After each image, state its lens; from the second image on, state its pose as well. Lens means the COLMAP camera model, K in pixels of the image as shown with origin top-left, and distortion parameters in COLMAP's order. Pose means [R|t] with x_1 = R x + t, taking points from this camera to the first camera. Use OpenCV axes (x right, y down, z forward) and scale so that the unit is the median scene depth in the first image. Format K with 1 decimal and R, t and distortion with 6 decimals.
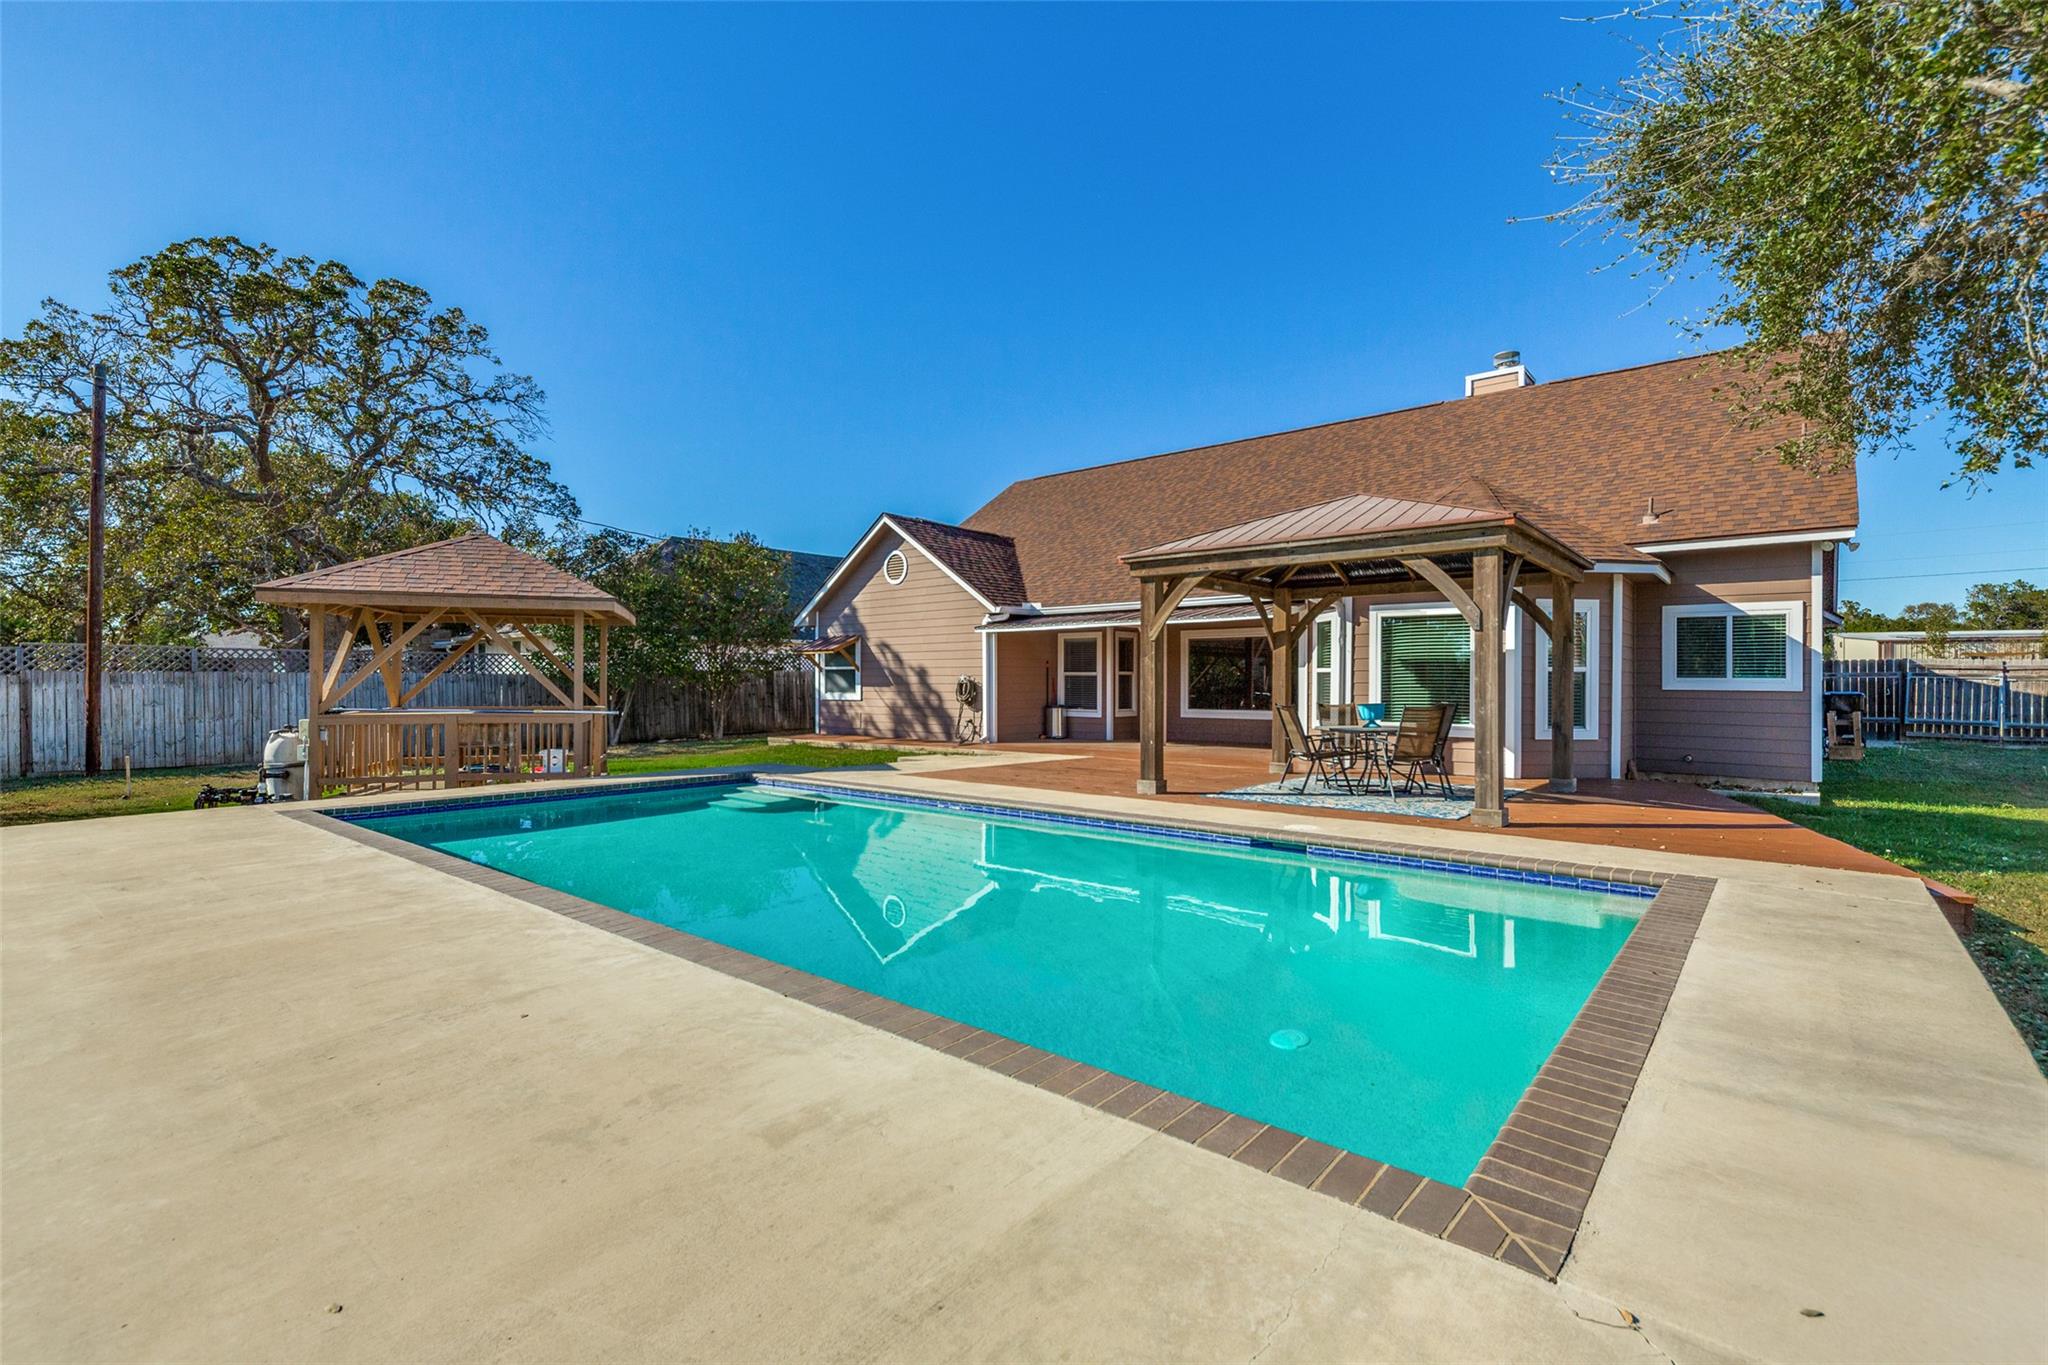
lens RADIAL K [[922.8, 0, 1016.4], [0, 922.8, 683.2], [0, 0, 1]] dist [0.002450, -0.001214]
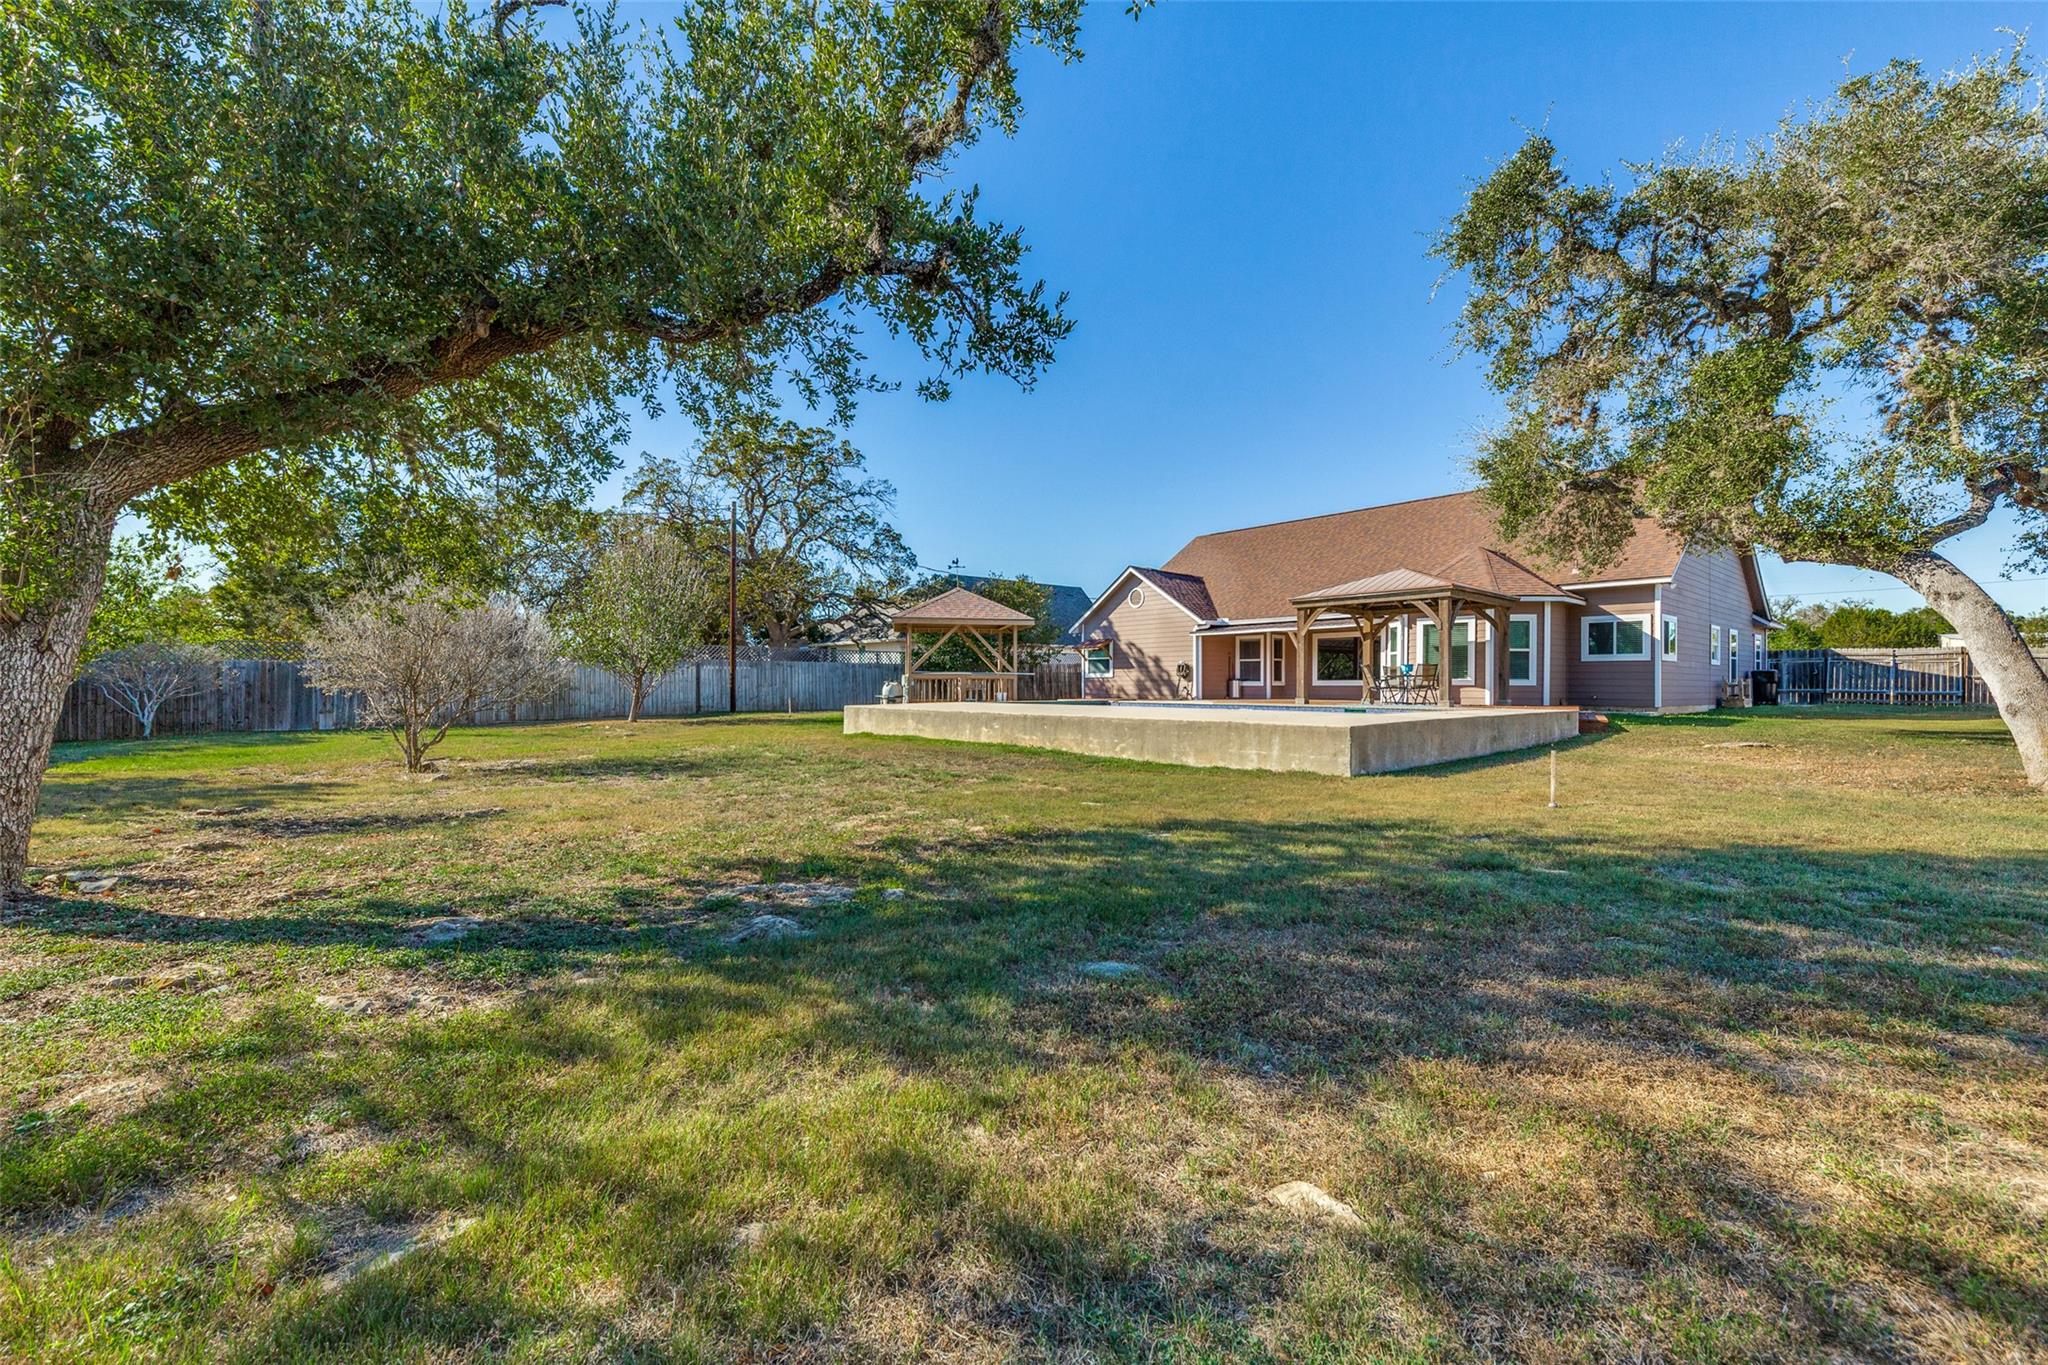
lens RADIAL K [[938.0, 0, 981.2], [0, 938.0, 687.1], [0, 0, 1]] dist [-0.004013, -0.000023]
pose [[0.987997, -0.000513, -0.154472, -0.150228], [-0.000714, 0.999969, -0.007887, 0.052798], [0.154471, 0.007903, 0.987966, -0.755127]]
